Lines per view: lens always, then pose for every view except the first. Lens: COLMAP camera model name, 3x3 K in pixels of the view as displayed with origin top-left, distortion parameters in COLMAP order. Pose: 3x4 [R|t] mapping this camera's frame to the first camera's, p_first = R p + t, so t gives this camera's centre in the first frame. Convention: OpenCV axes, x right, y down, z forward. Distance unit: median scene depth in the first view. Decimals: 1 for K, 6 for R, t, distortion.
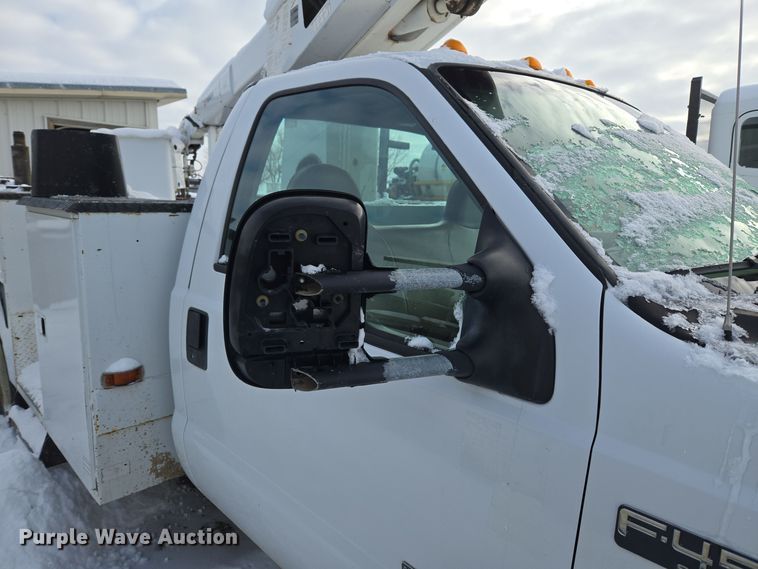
lens RADIAL K [[504.3, 0, 379.0], [0, 504.3, 284.5], [0, 0, 1]] dist [0.044068, -0.042414]
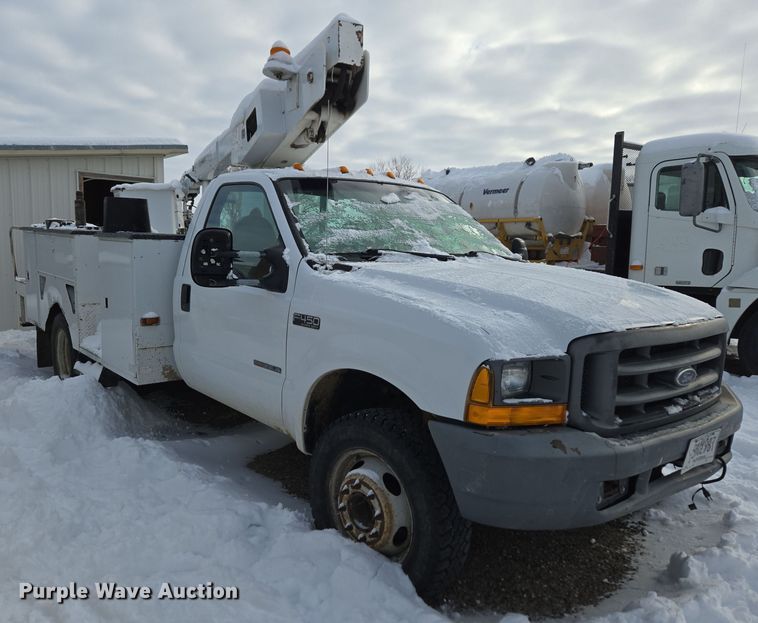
lens RADIAL K [[695.5, 0, 377.5], [0, 695.5, 342.1], [0, 0, 1]] dist [0.054264, -0.003742]
pose [[0.995220, 0.014708, -0.096547, 0.535704], [-0.017288, 0.999514, -0.025943, 0.260140], [0.096118, 0.027488, 0.994990, -1.350995]]
